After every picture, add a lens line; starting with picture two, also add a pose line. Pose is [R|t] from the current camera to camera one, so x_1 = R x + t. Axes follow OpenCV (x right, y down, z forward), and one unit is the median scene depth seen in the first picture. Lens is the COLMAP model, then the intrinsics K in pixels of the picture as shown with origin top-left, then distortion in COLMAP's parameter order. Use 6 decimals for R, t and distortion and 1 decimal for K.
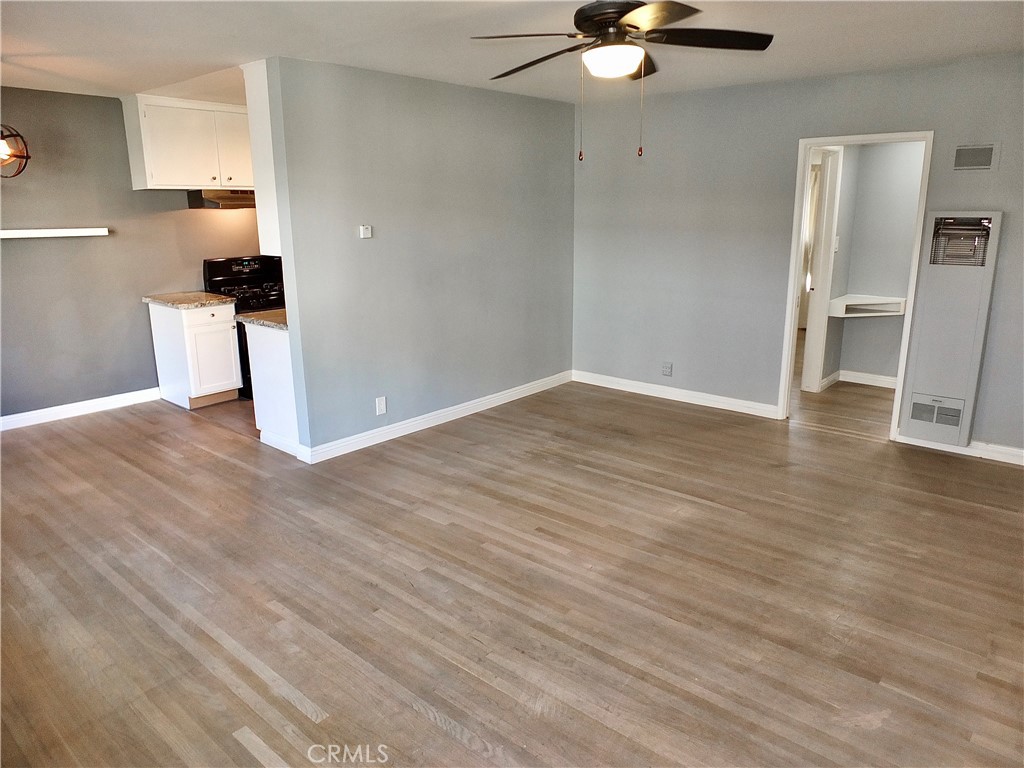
lens RADIAL K [[695.5, 0, 515.0], [0, 695.5, 380.3], [0, 0, 1]] dist [-0.042692, 0.019591]
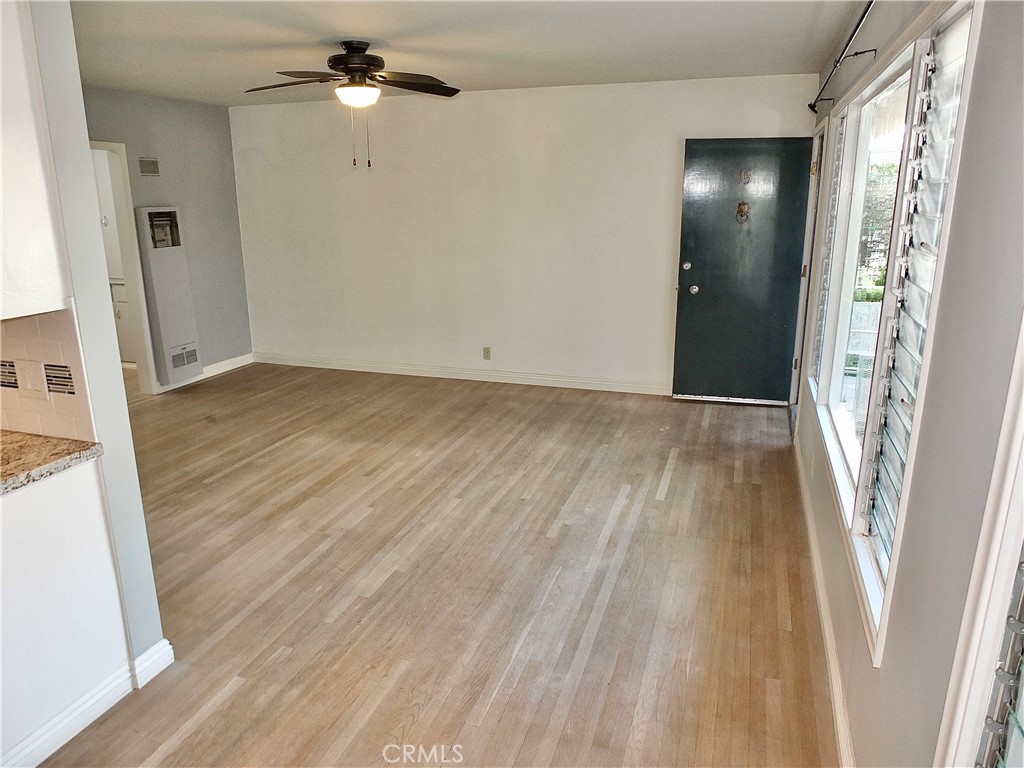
lens RADIAL K [[695.0, 0, 511.5], [0, 695.0, 380.6], [0, 0, 1]] dist [-0.044149, 0.021865]
pose [[-0.379873, -0.228554, 0.896359, -0.883657], [0.231915, 0.914519, 0.331468, -0.218263], [-0.895496, 0.333795, -0.294396, 0.876807]]
